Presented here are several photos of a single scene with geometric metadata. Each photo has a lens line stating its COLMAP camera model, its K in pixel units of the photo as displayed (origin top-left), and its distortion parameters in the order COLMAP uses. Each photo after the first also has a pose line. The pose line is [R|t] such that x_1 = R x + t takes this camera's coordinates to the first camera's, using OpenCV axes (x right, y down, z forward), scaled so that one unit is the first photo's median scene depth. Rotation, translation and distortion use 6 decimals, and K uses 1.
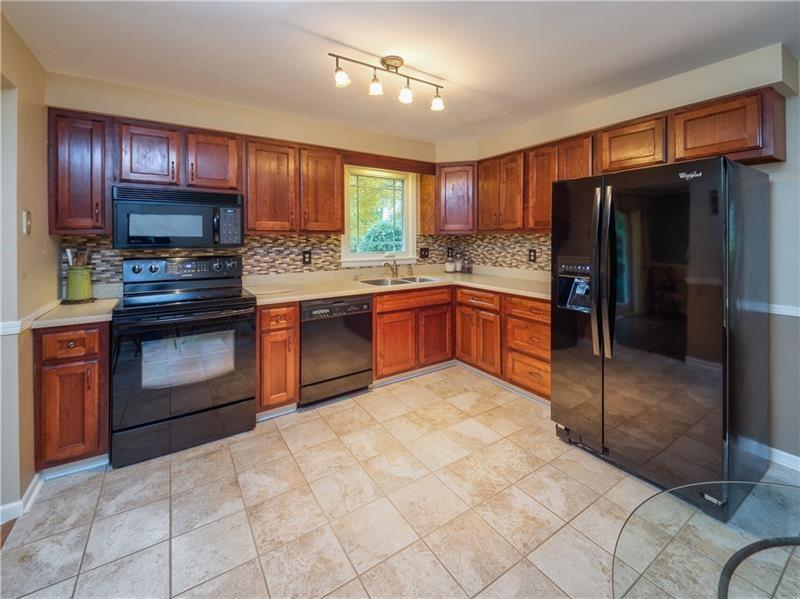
lens RADIAL K [[345.5, 0, 403.1], [0, 345.5, 286.0], [0, 0, 1]] dist [0.060943, -0.034451]
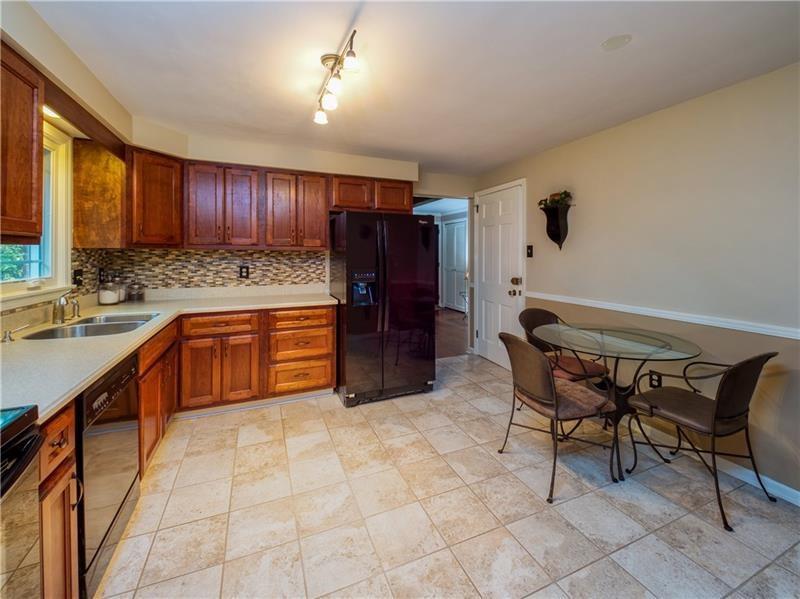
lens RADIAL K [[336.0, 0, 400.0], [0, 336.0, 299.5], [0, 0, 1]] dist [0.058360, -0.030712]
pose [[0.184563, -0.128520, 0.974381, -0.511585], [0.139789, 0.984767, 0.103411, -0.047593], [-0.972829, 0.117122, 0.199718, 0.377339]]
